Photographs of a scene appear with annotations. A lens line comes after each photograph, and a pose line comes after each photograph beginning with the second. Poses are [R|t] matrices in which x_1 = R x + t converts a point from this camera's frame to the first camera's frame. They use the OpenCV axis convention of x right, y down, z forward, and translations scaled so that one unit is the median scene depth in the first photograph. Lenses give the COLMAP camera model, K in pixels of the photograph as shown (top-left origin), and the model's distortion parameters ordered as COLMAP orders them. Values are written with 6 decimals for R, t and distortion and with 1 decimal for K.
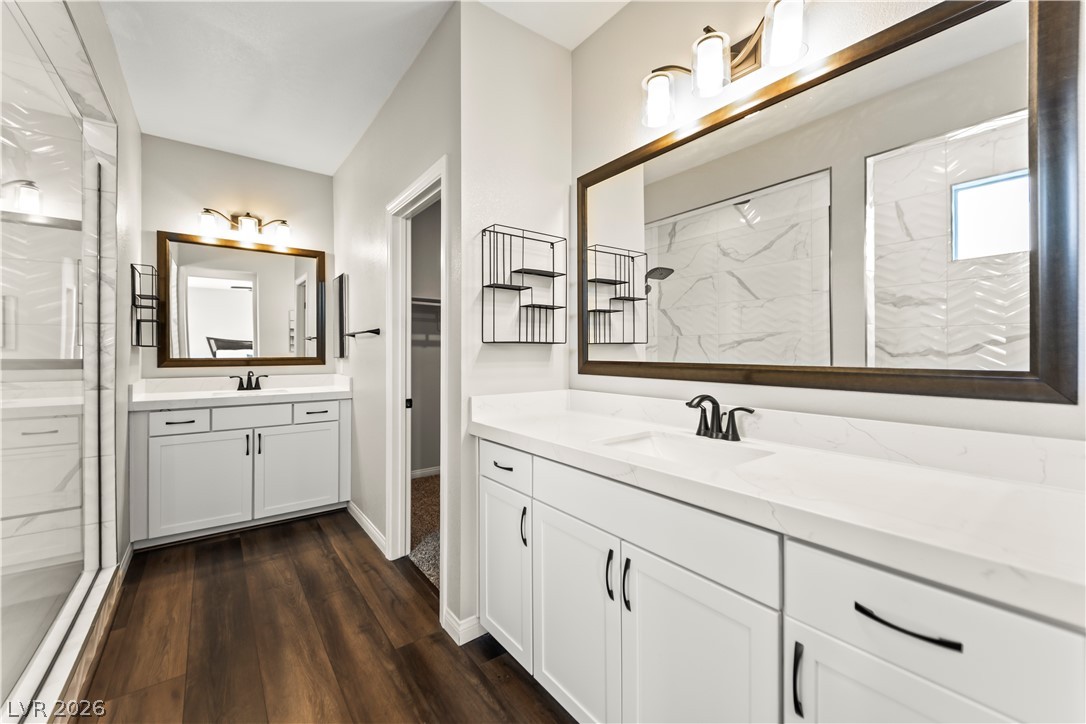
lens RADIAL K [[436.0, 0, 544.2], [0, 436.0, 354.5], [0, 0, 1]] dist [0.003155, -0.001362]
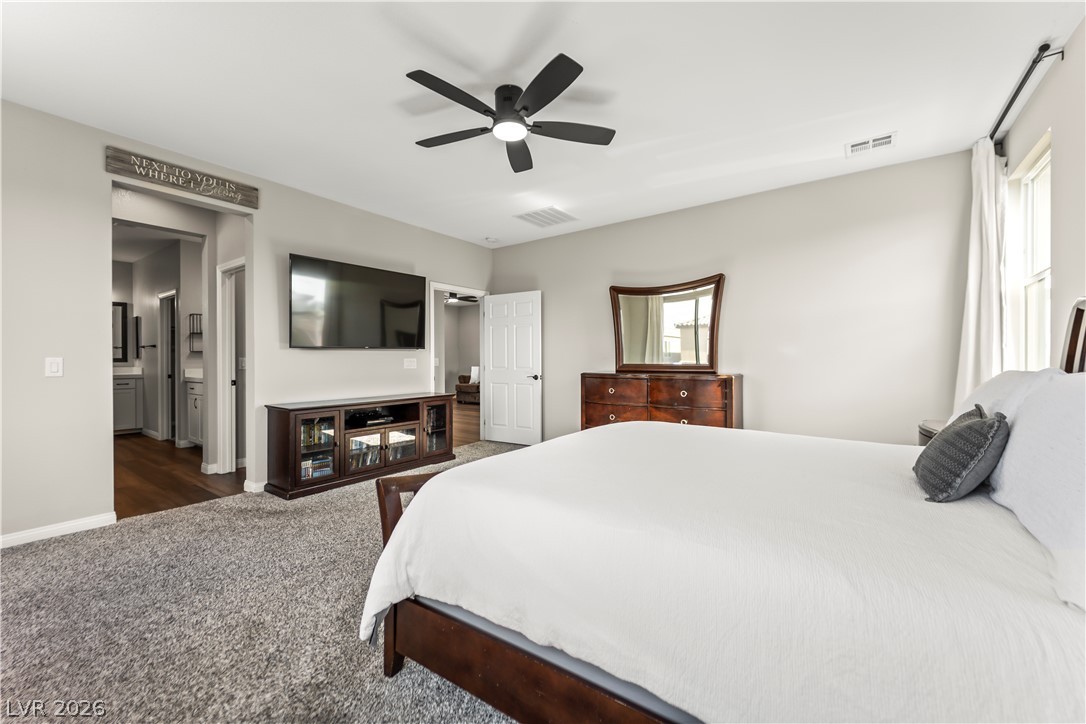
lens RADIAL K [[436.0, 0, 541.4], [0, 436.0, 361.1], [0, 0, 1]] dist [0.003155, -0.001362]
pose [[0.958594, -0.005146, 0.284730, 0.760674], [0.005747, 0.999983, -0.001275, 0.034520], [-0.284718, 0.002859, 0.958607, -1.486575]]
